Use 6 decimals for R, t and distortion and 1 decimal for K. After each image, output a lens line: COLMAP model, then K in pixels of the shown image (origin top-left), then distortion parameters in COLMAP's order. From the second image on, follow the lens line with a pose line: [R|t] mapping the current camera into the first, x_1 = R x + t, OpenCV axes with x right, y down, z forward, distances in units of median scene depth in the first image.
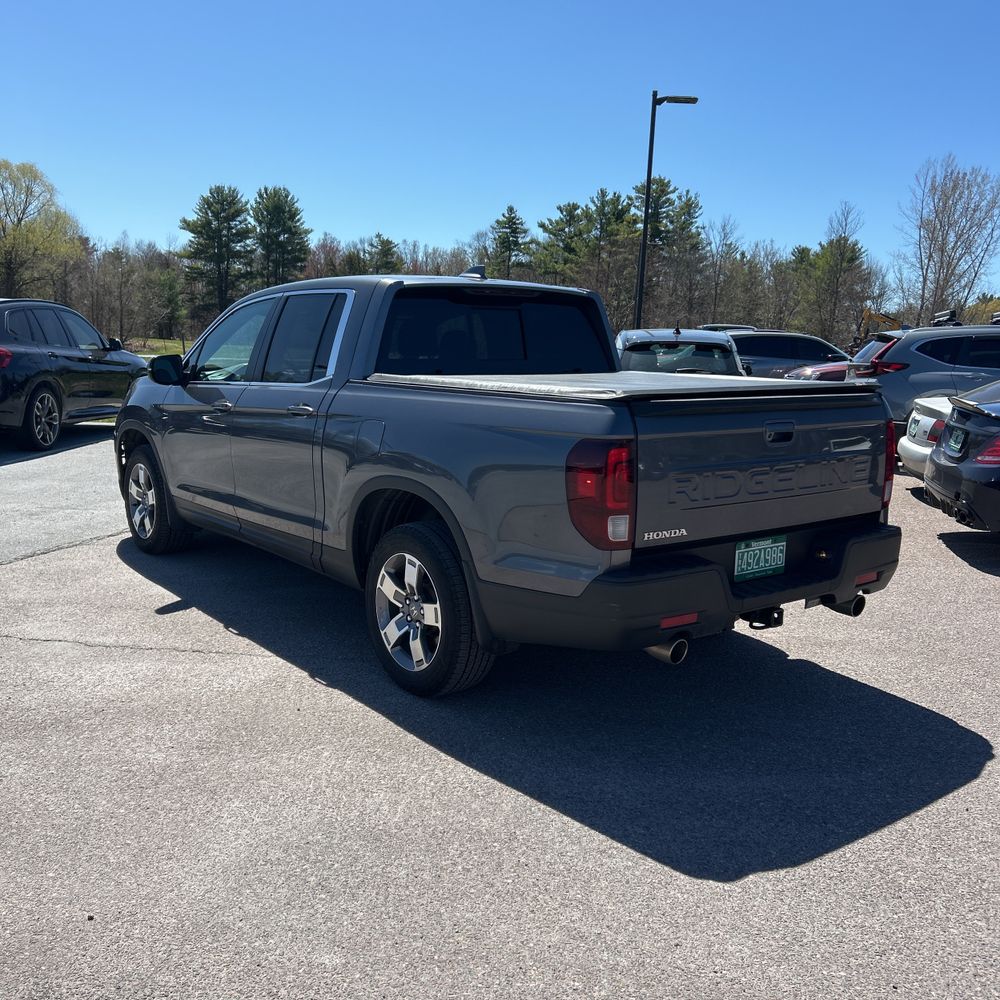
lens RADIAL K [[1047.7, 0, 498.8], [0, 1047.7, 504.1], [0, 0, 1]] dist [0.026408, -0.016895]
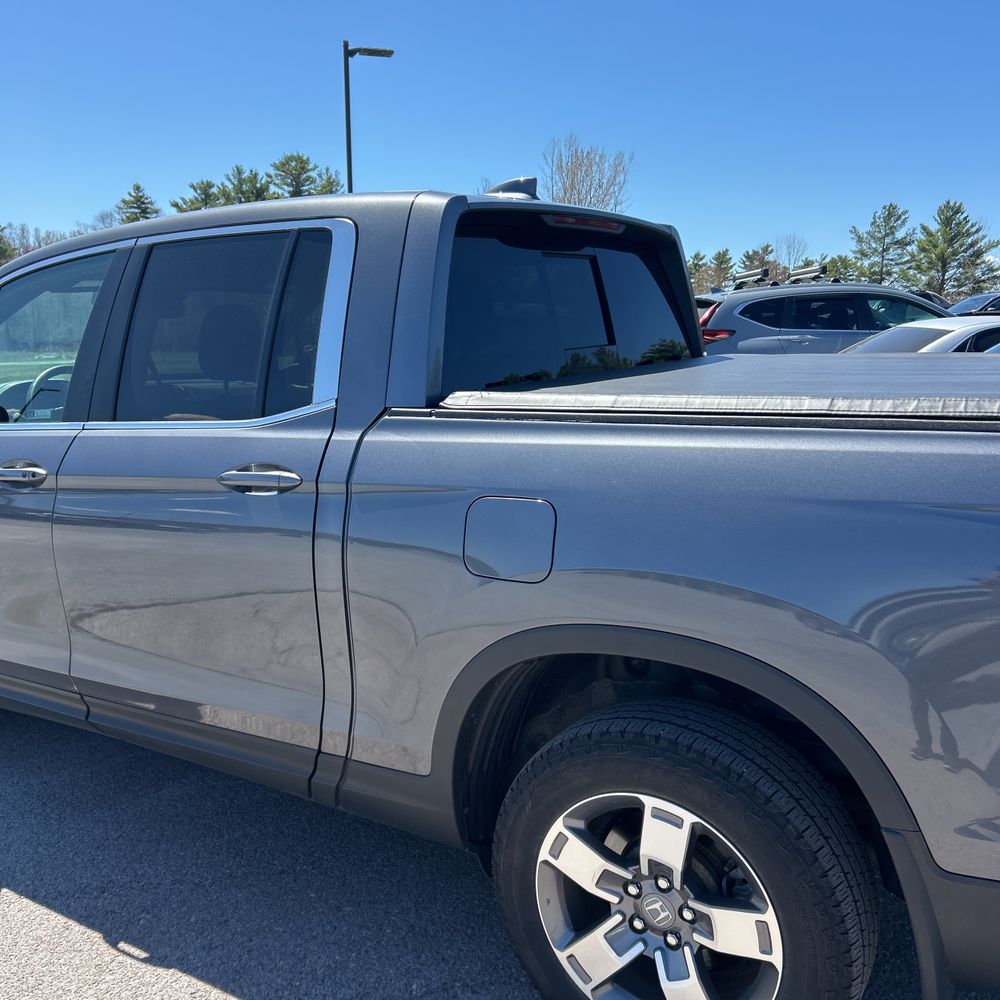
lens RADIAL K [[1029.7, 0, 502.3], [0, 1029.7, 501.3], [0, 0, 1]] dist [0.033151, -0.031350]
pose [[0.938974, -0.104402, 0.327761, -0.103861], [0.098730, 0.994535, 0.033948, -0.036679], [-0.329514, 0.000484, 0.944151, 0.228993]]
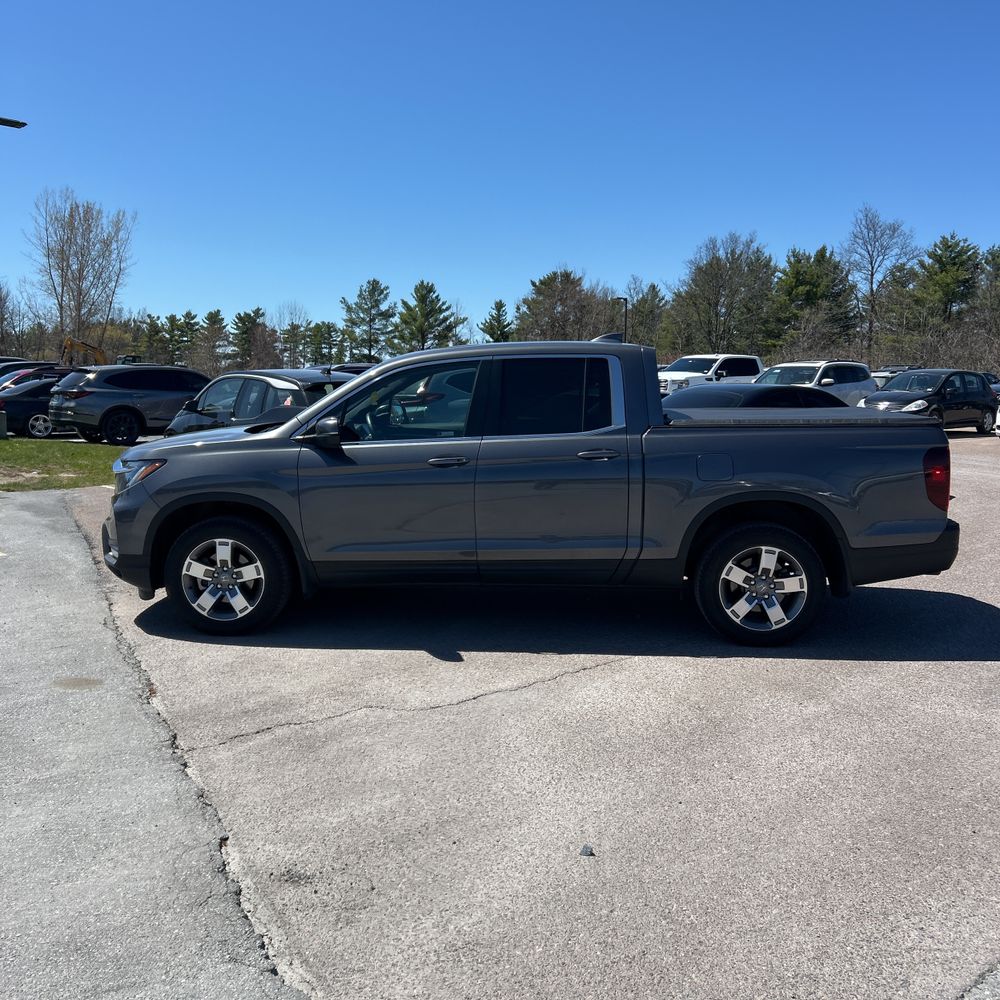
lens RADIAL K [[1036.7, 0, 495.7], [0, 1036.7, 498.2], [0, 0, 1]] dist [0.153489, -0.408226]
pose [[0.665664, -0.114265, 0.737451, -0.504938], [0.133727, 0.990477, 0.032761, -0.041007], [-0.734172, 0.076809, 0.674605, 0.120532]]
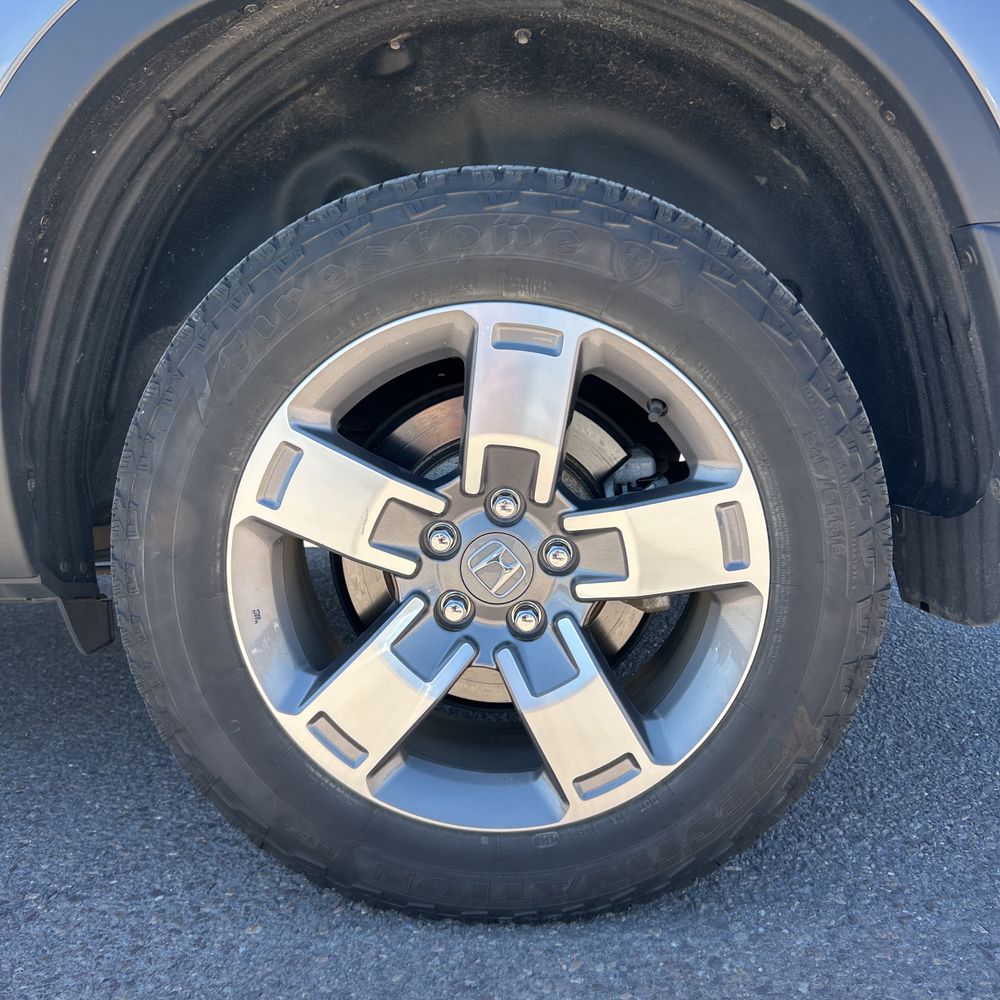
lens RADIAL K [[1019.8, 0, 501.7], [0, 1019.8, 503.6], [0, 0, 1]] dist [0.026320, -0.029363]
pose [[0.637599, -0.160682, 0.753425, -0.093252], [0.160733, 0.984229, 0.073882, 0.027387], [-0.753414, 0.073994, 0.653370, 0.325997]]
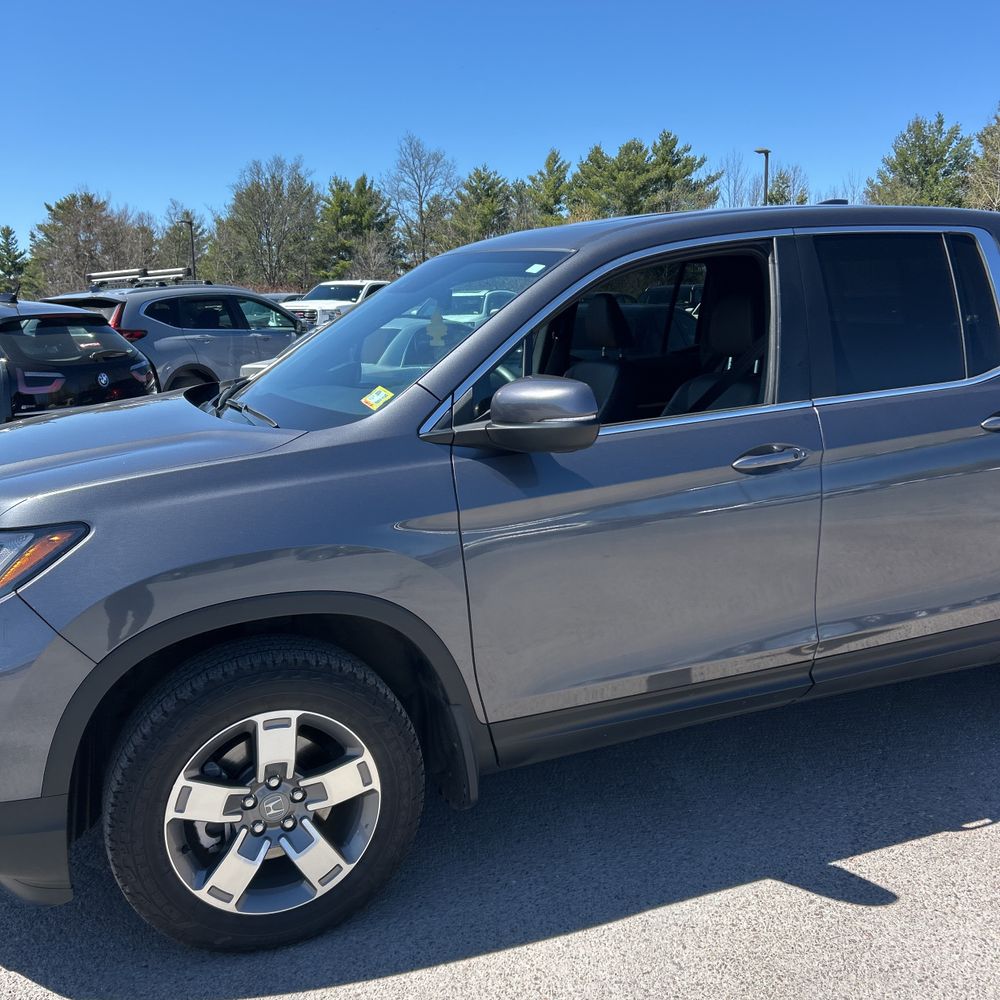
lens RADIAL K [[1042.9, 0, 477.5], [0, 1042.9, 496.3], [0, 0, 1]] dist [-0.002839, -0.016411]
pose [[0.279240, -0.206502, 0.937754, -0.374054], [0.179412, 0.970624, 0.160316, -0.087820], [-0.943311, 0.123478, 0.308086, 0.484736]]
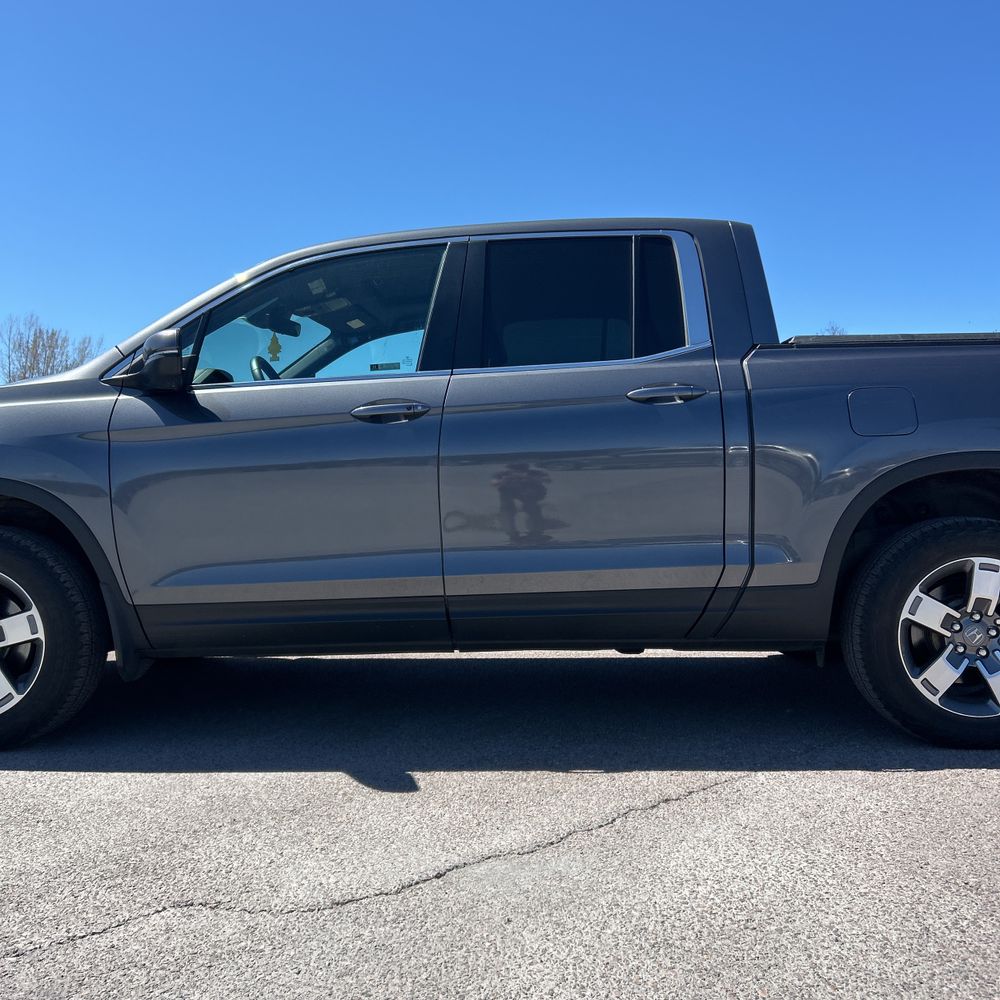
lens RADIAL K [[1032.7, 0, 502.7], [0, 1032.7, 484.9], [0, 0, 1]] dist [0.004957, -0.003066]
pose [[0.638806, -0.018785, 0.769139, -0.328233], [0.150243, 0.983501, -0.100764, 0.007664], [-0.754556, 0.179926, 0.631088, 0.293811]]
